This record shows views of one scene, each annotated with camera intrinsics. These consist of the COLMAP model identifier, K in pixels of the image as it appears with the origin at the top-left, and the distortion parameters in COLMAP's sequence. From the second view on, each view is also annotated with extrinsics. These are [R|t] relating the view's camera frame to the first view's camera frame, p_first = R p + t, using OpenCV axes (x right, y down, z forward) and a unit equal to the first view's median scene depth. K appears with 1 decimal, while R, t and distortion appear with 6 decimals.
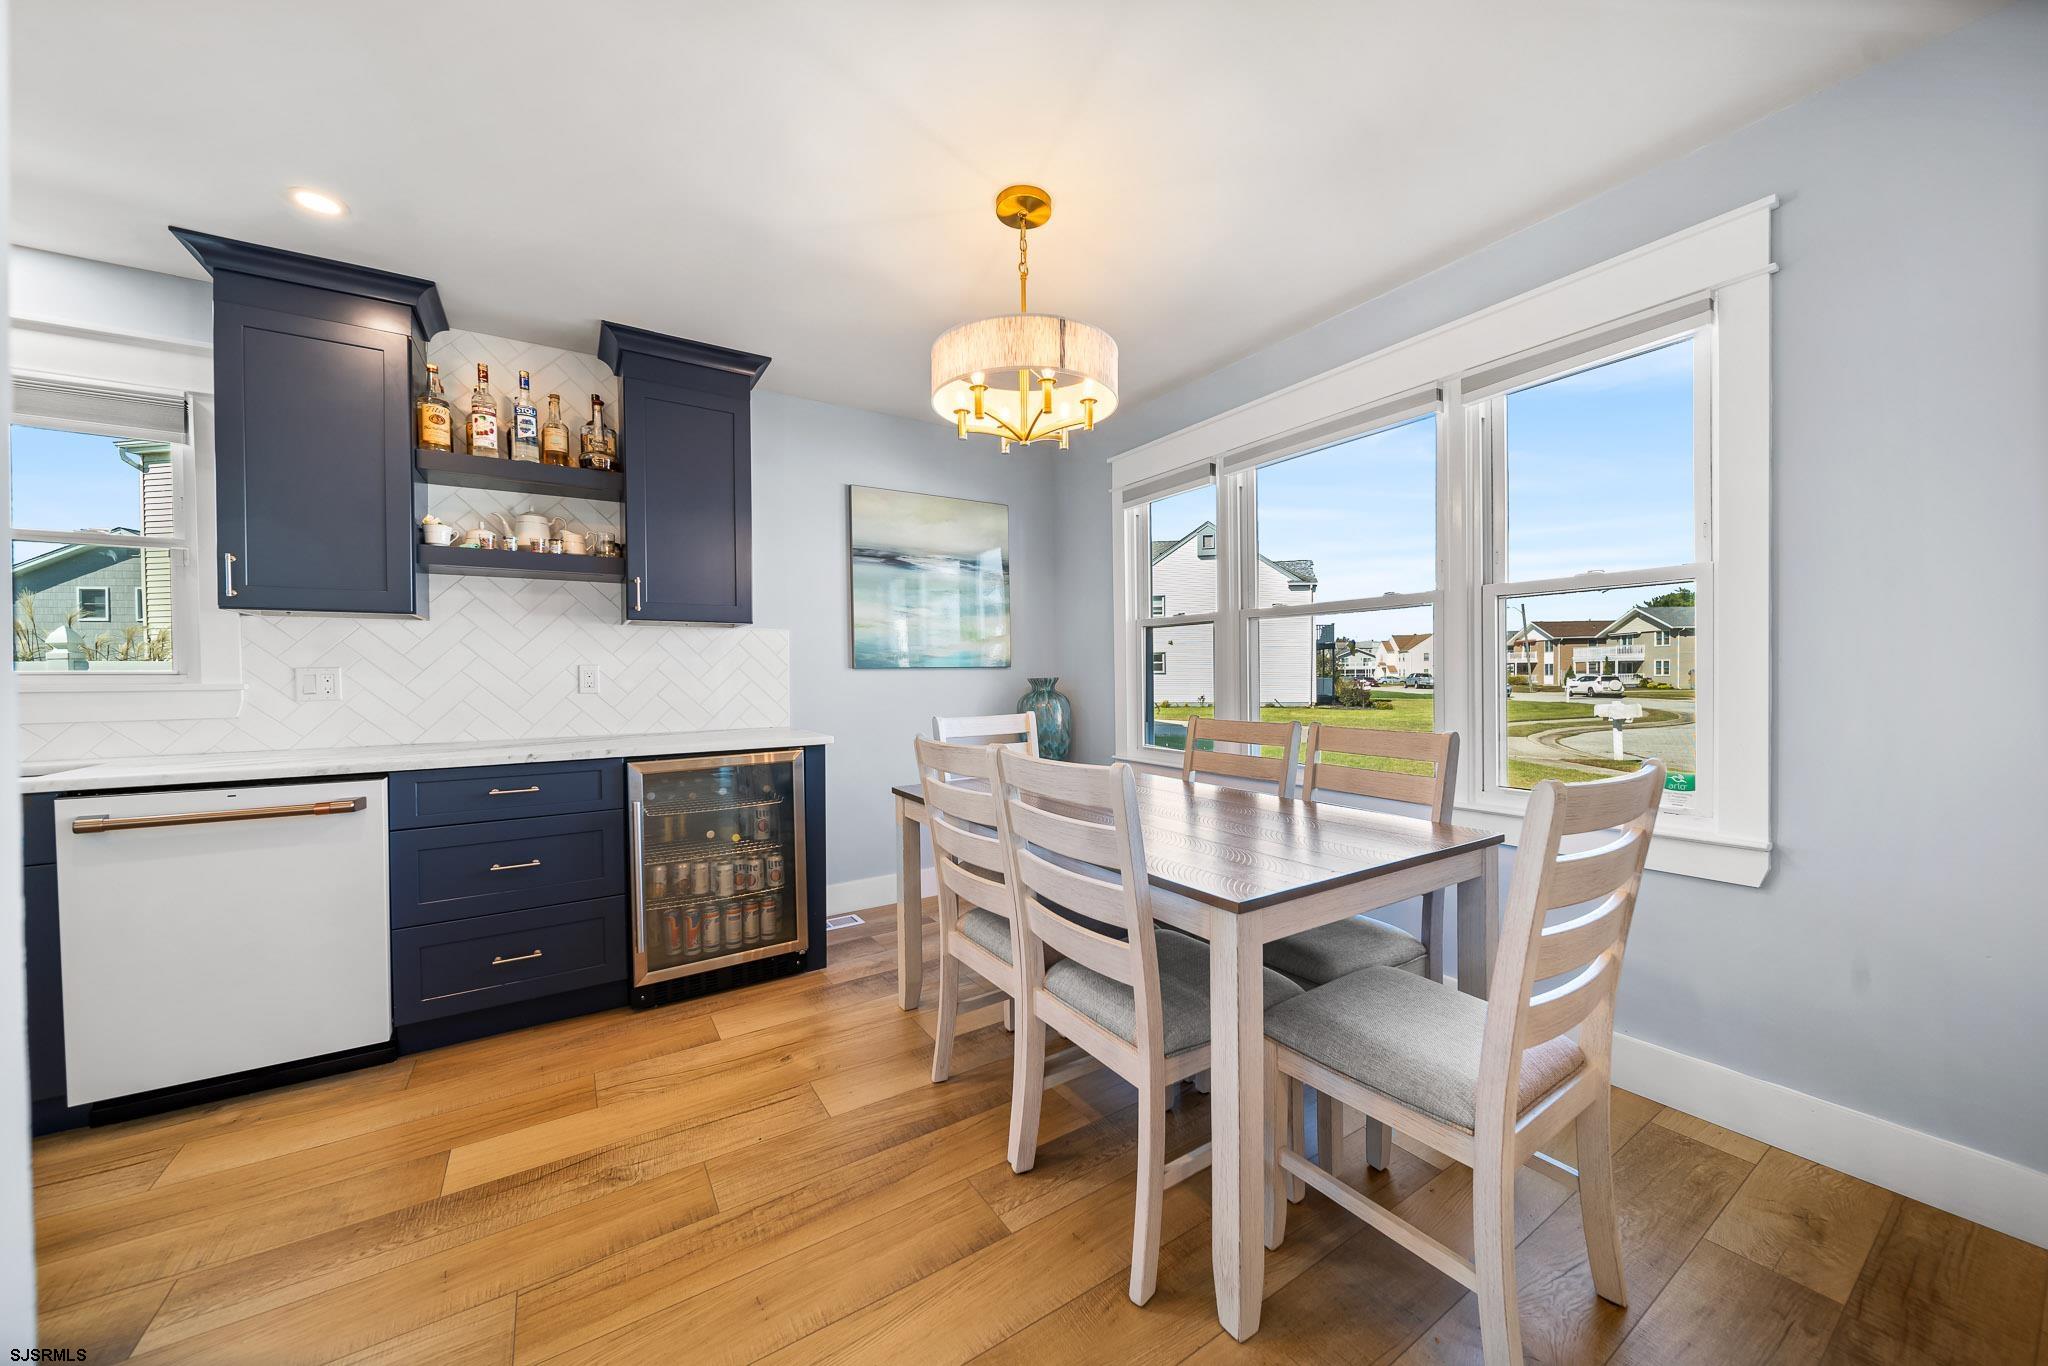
lens RADIAL K [[726.2, 0, 1032.3], [0, 726.2, 684.4], [0, 0, 1]] dist [-0.001328, -0.000128]
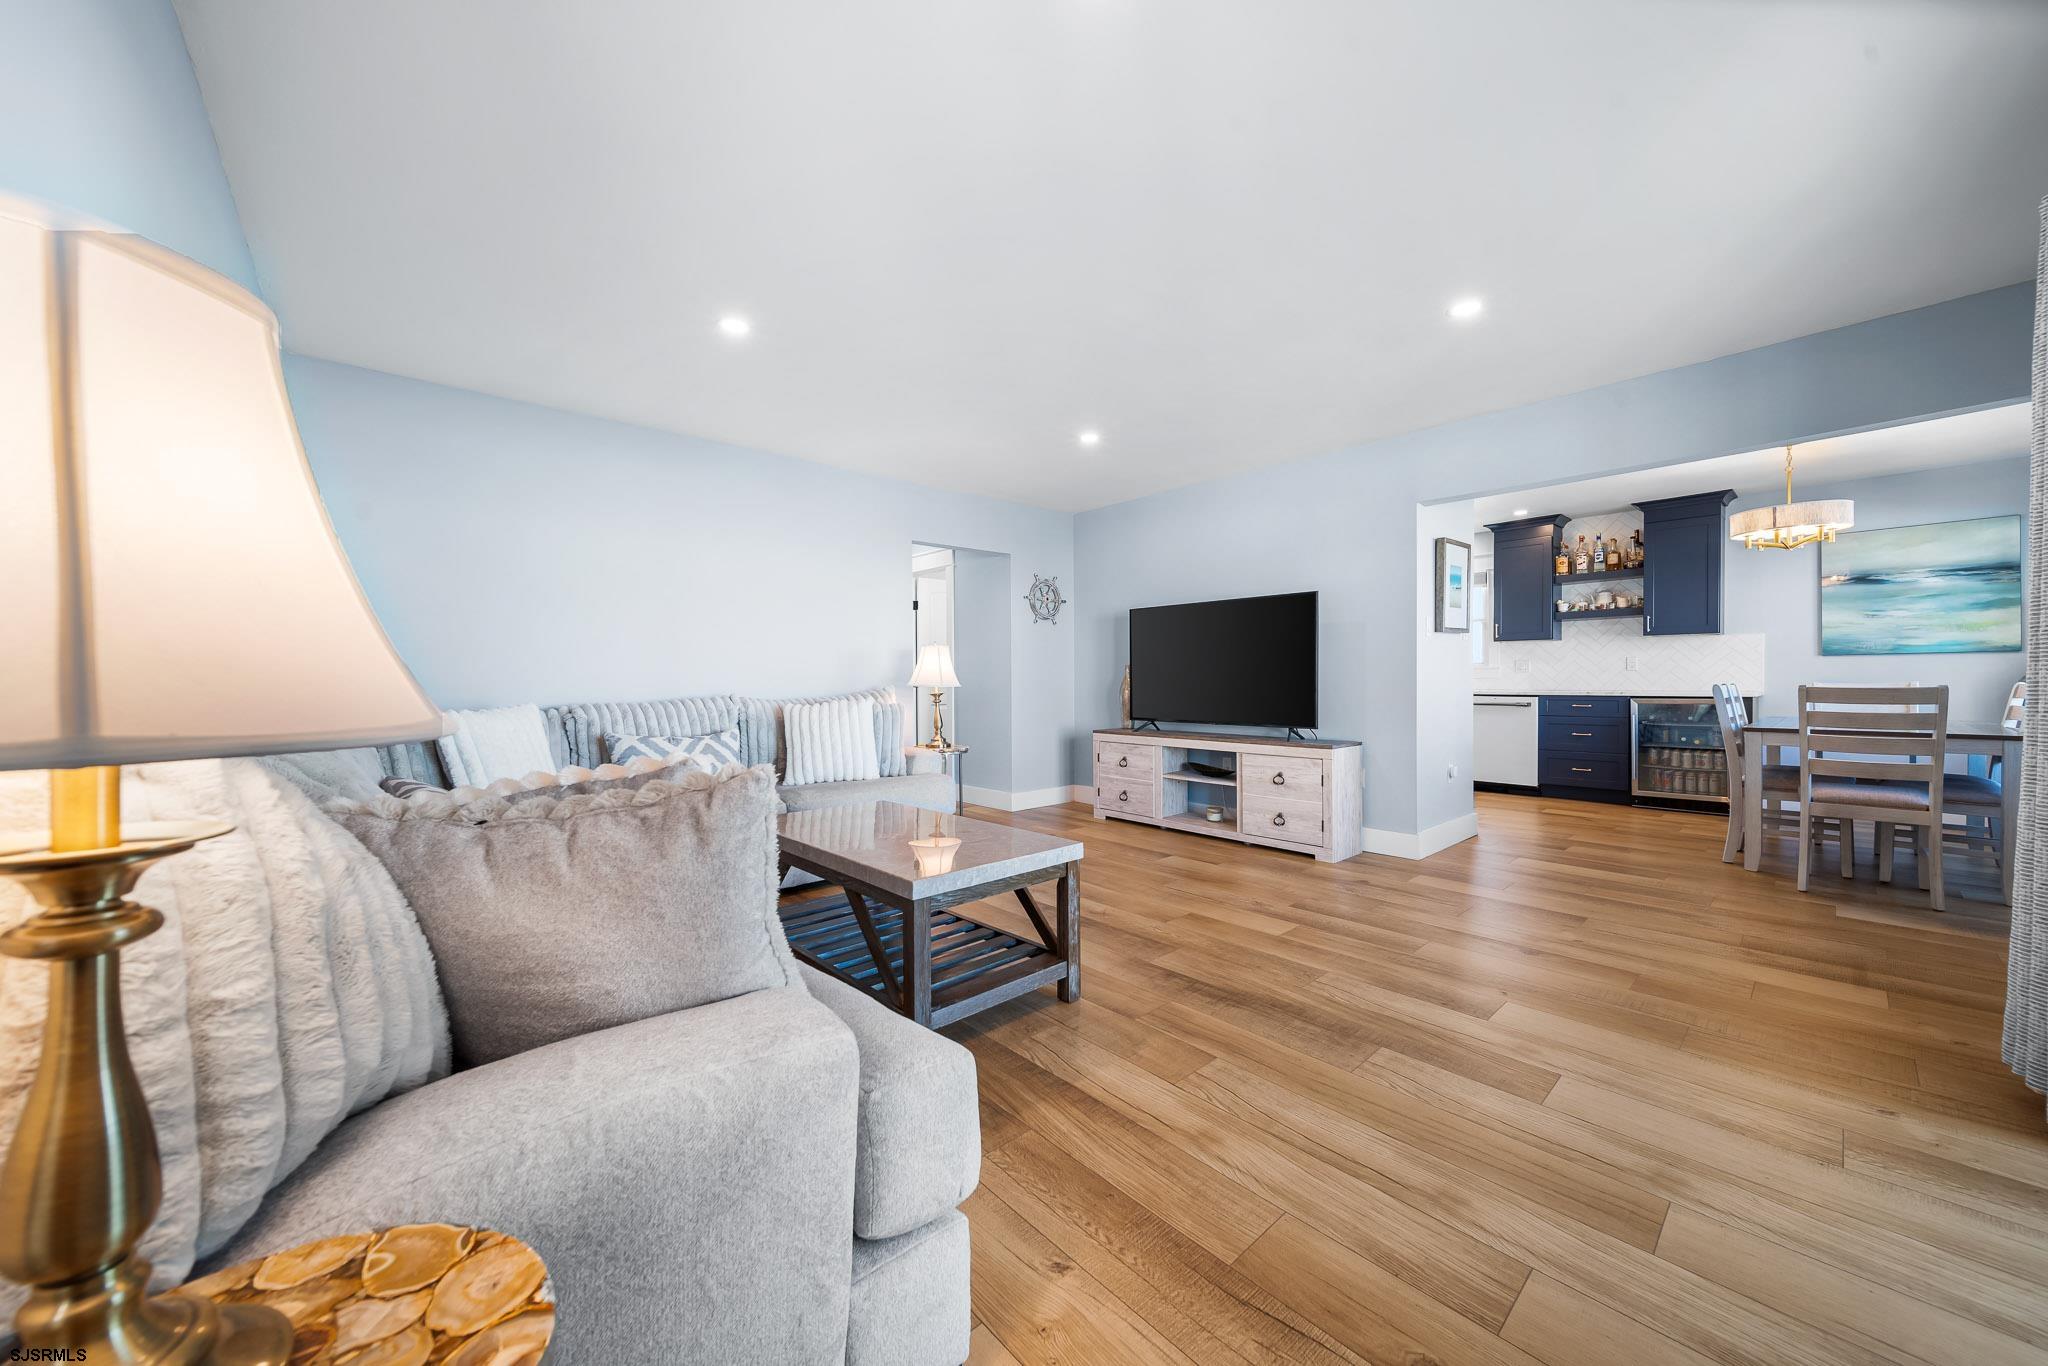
lens RADIAL K [[726.2, 0, 1032.3], [0, 726.2, 684.4], [0, 0, 1]] dist [-0.001328, -0.000128]
pose [[0.150457, 0.011320, -0.988552, 1.351906], [-0.013727, 0.999862, 0.009361, 0.063240], [0.988521, 0.012161, 0.150591, -1.162718]]
